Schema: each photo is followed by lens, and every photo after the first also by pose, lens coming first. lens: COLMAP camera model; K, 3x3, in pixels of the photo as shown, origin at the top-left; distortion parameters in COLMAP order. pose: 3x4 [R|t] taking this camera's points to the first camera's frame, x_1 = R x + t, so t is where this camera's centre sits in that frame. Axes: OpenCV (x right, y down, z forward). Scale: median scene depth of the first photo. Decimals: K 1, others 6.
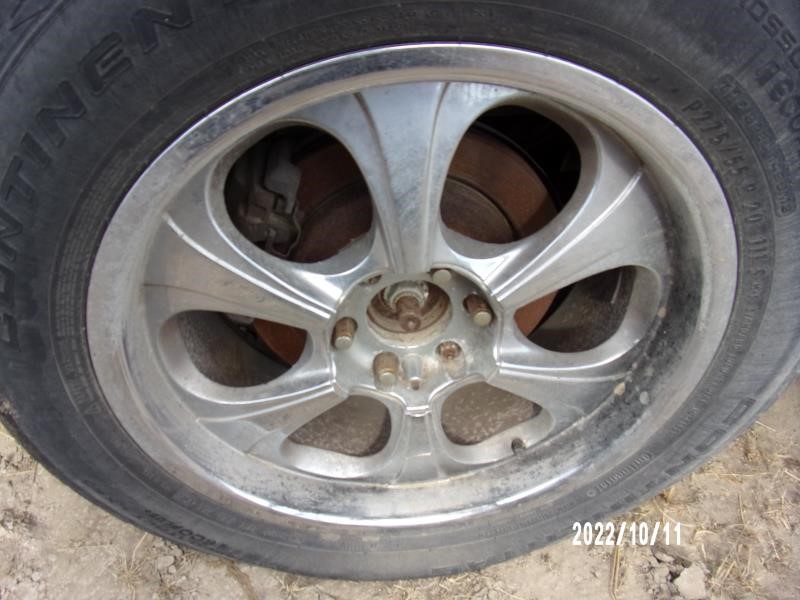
lens RADIAL K [[553.6, 0, 400.0], [0, 553.6, 300.0], [0, 0, 1]] dist [-0.007530, -0.002500]
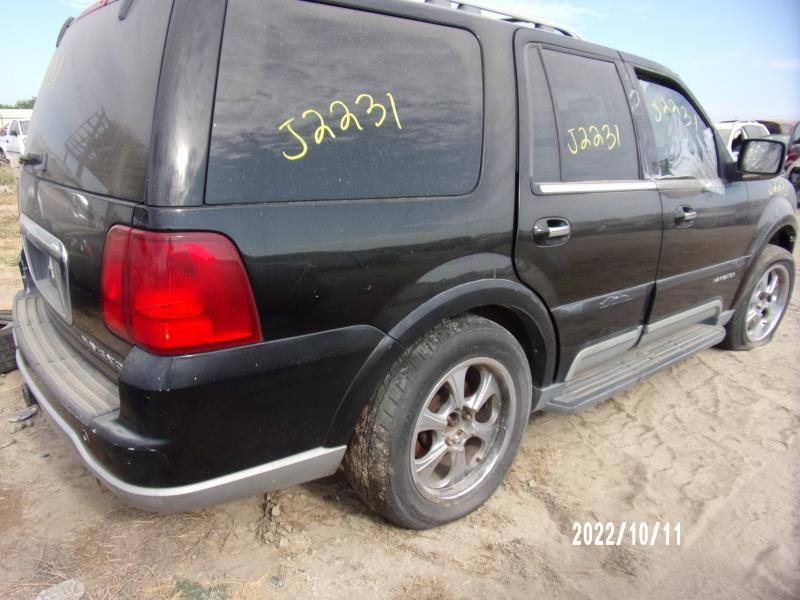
lens RADIAL K [[553.6, 0, 400.0], [0, 553.6, 300.0], [0, 0, 1]] dist [-0.007530, -0.002500]
pose [[0.820353, -0.166900, 0.546960, -2.104851], [0.365233, 0.888888, -0.276555, 0.184656], [-0.440029, 0.426641, 0.790160, -2.091452]]
